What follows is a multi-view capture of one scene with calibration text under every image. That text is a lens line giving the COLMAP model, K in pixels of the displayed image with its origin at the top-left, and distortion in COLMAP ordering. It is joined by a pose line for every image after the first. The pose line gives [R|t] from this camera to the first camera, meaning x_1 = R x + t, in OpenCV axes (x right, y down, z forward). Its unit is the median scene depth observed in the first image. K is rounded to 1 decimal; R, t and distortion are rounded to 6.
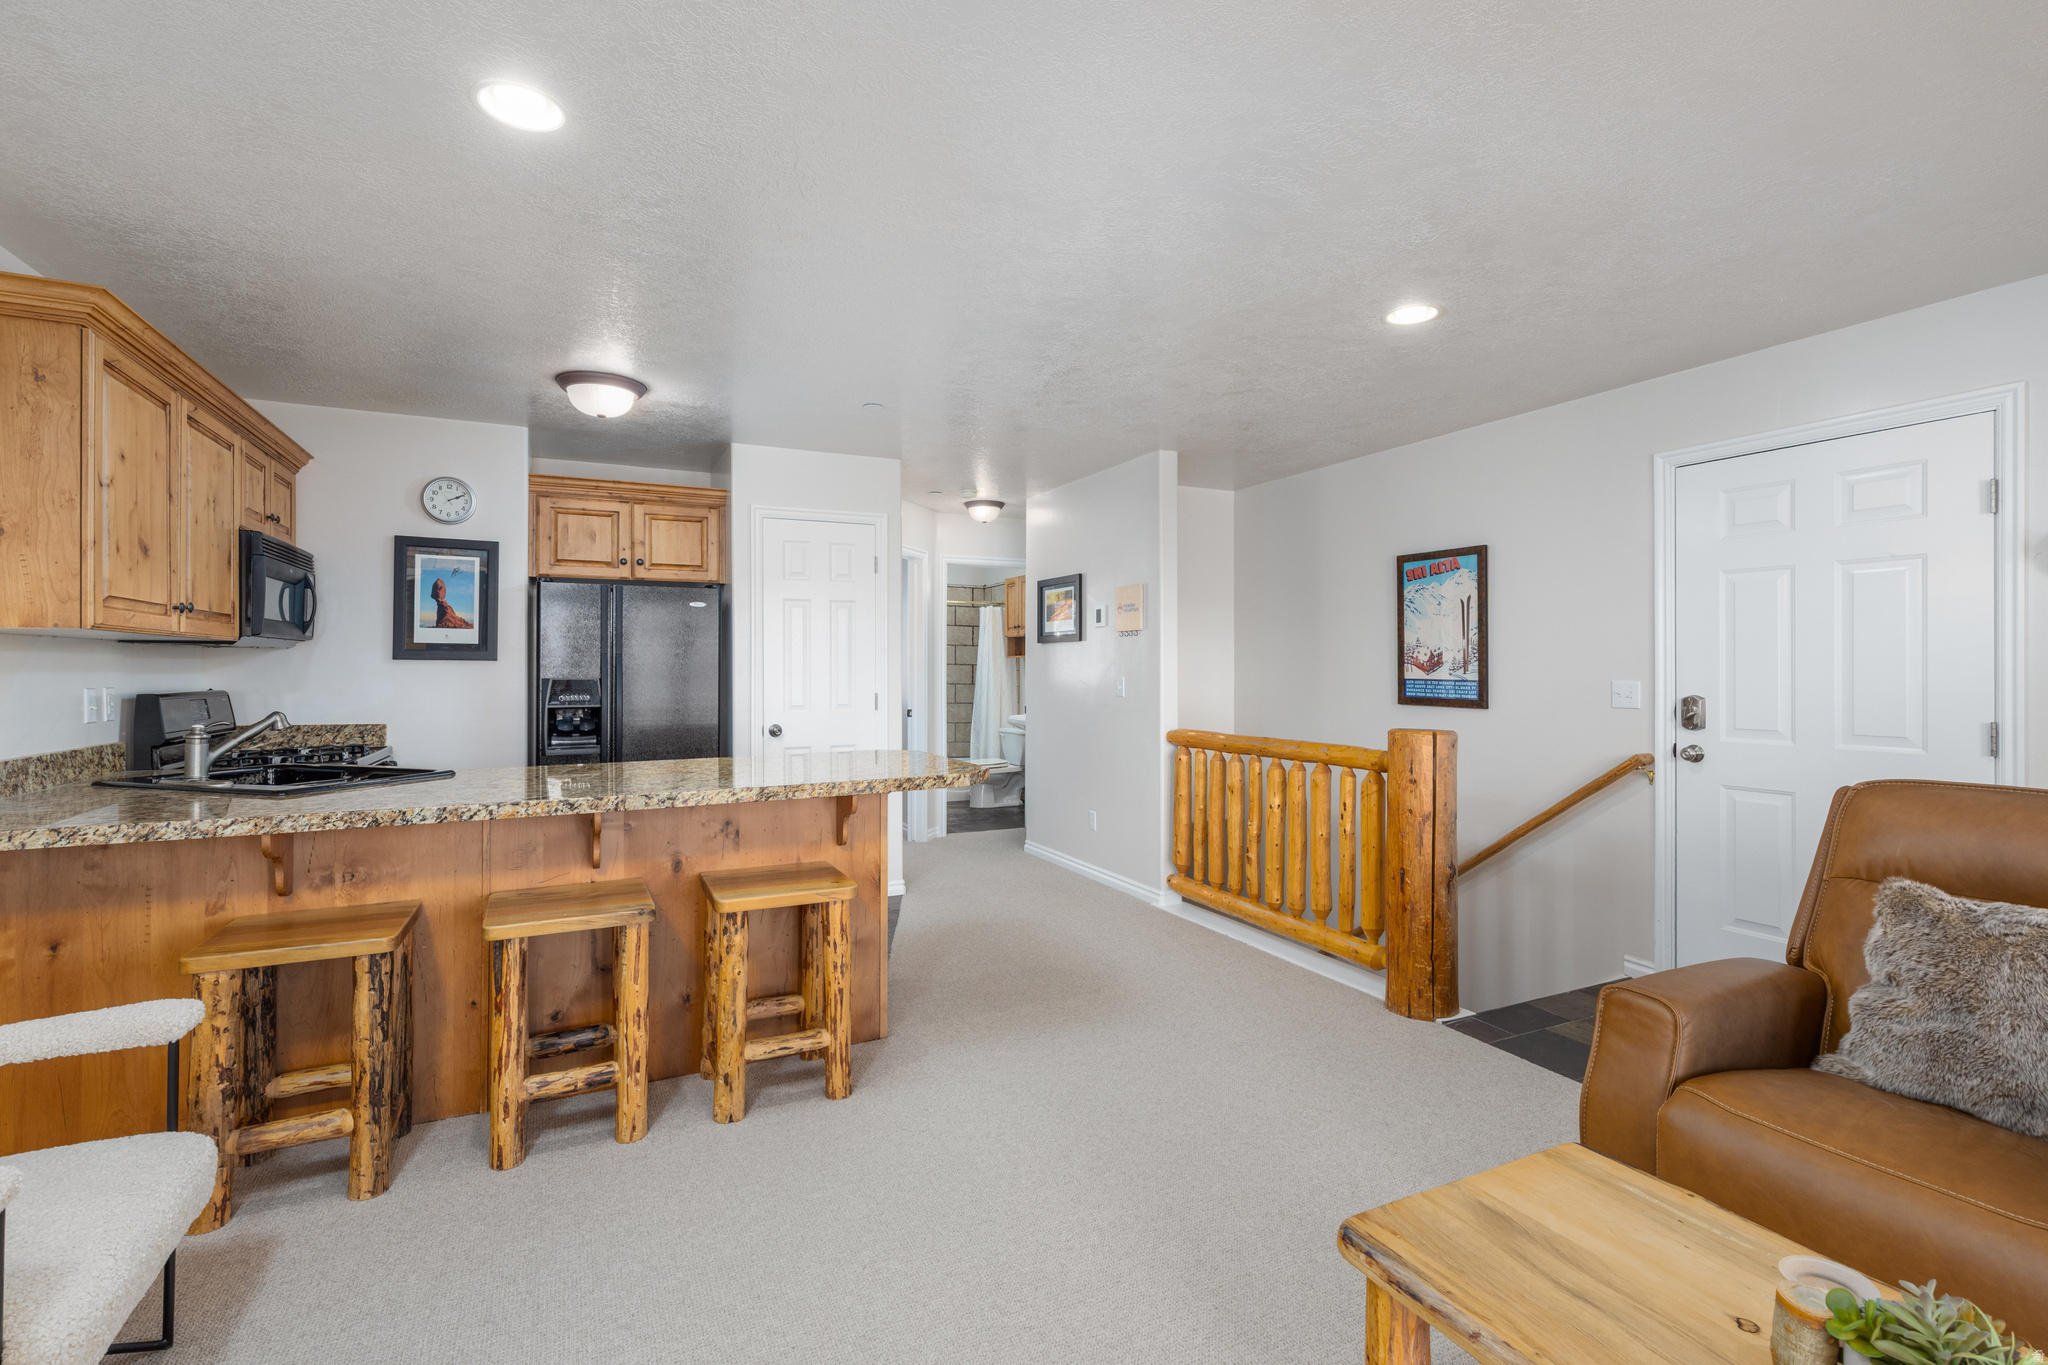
lens RADIAL K [[905.4, 0, 1029.6], [0, 905.4, 672.0], [0, 0, 1]] dist [0.003517, -0.000007]
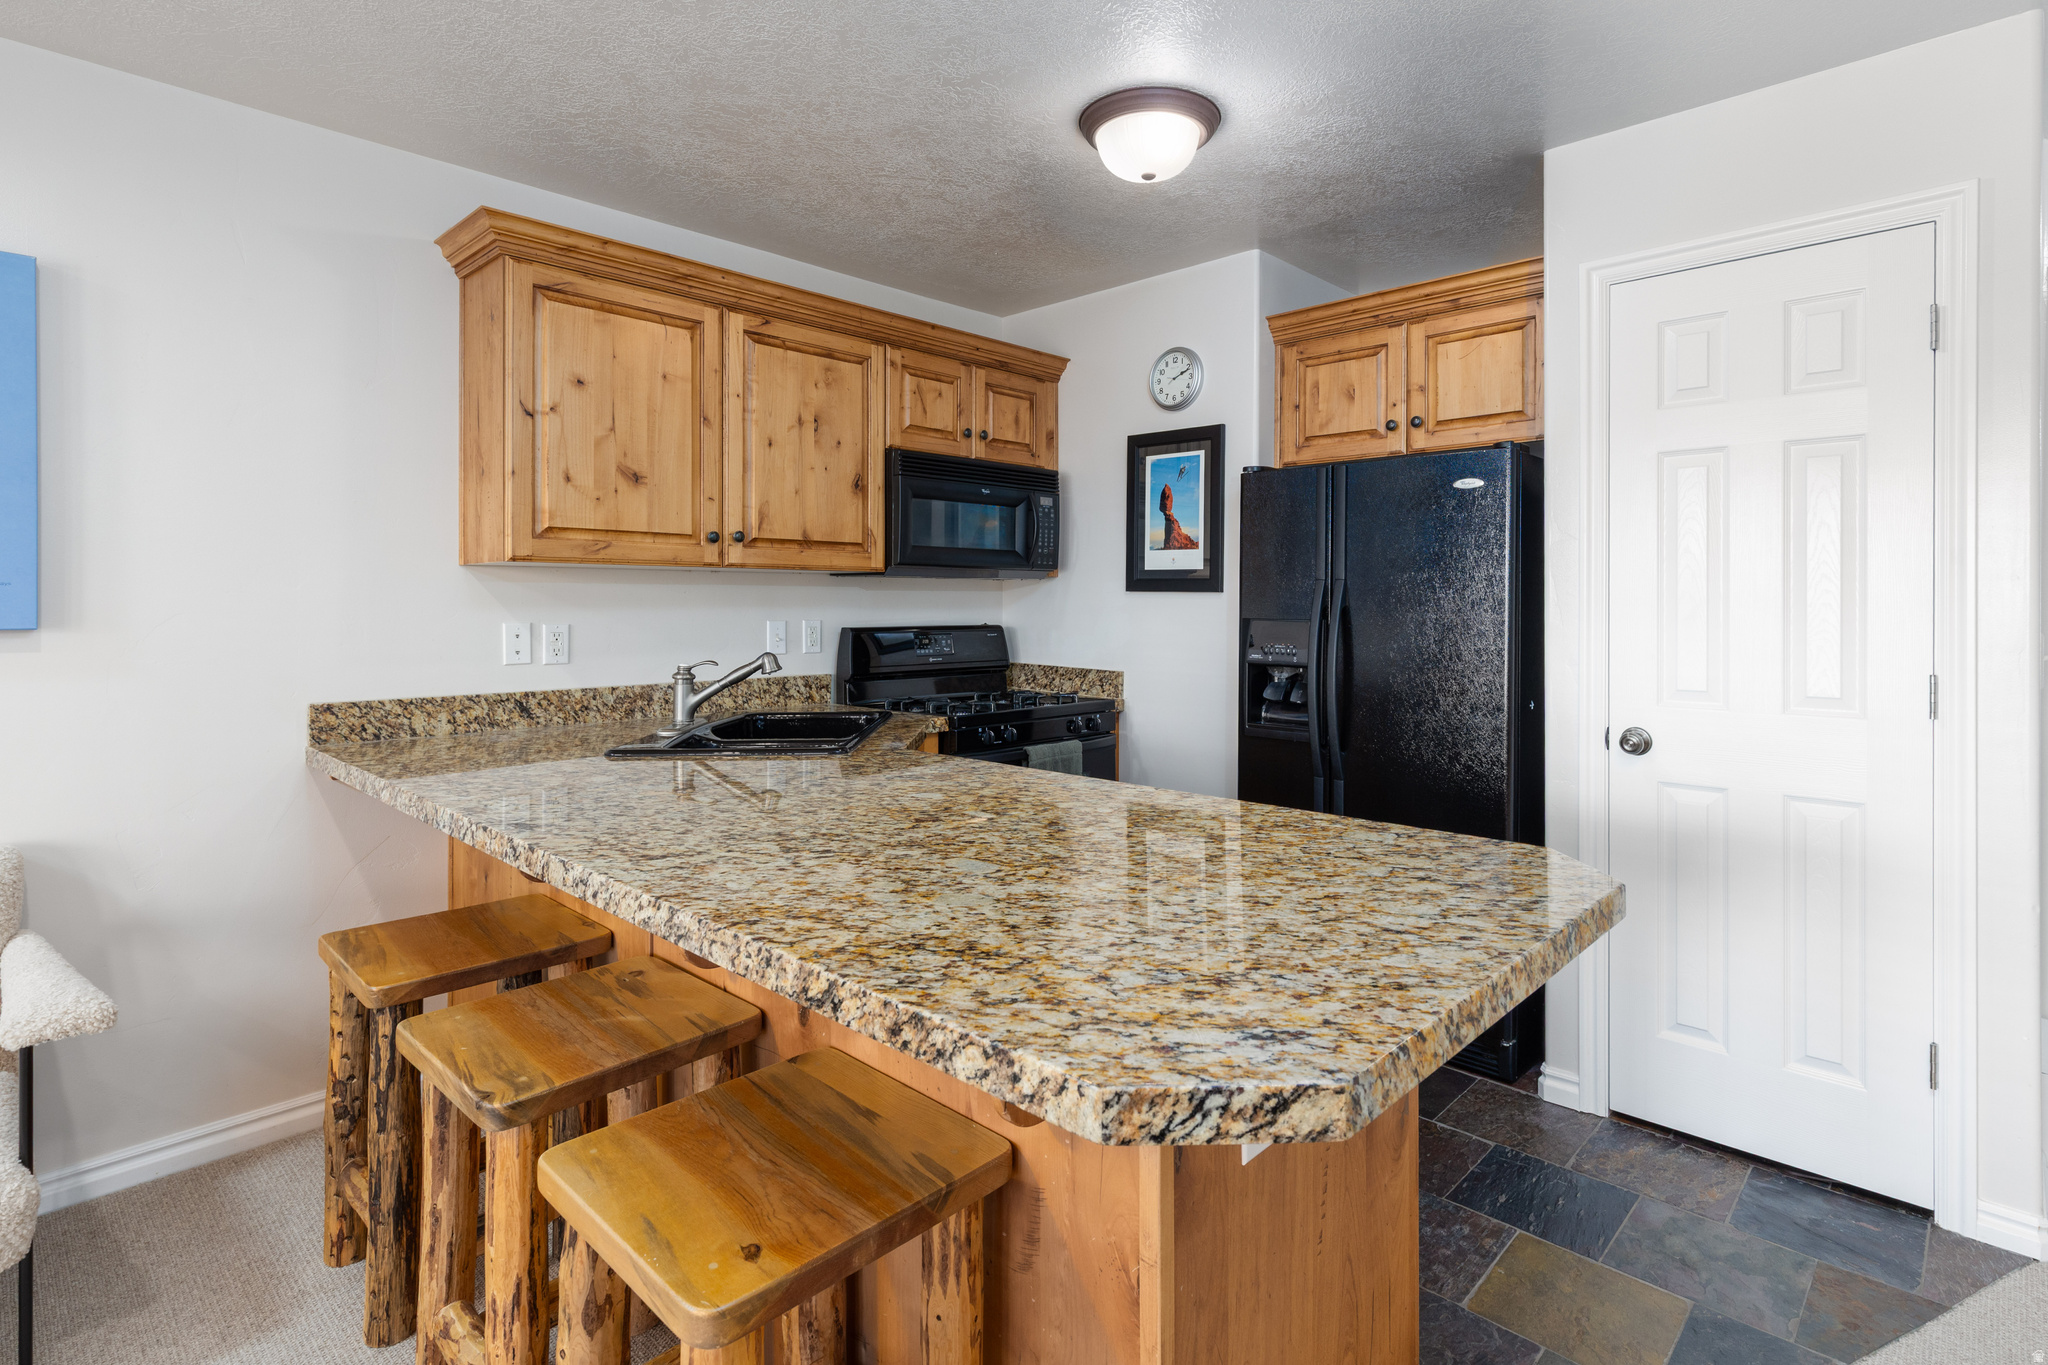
lens RADIAL K [[1004.2, 0, 1055.6], [0, 1004.2, 600.9], [0, 0, 1]] dist [-0.000646, -0.000371]
pose [[0.356023, 0.002908, -0.934473, 0.102187], [-0.007719, 0.999970, 0.000171, -0.004900], [0.934445, 0.007153, 0.356035, 0.615096]]
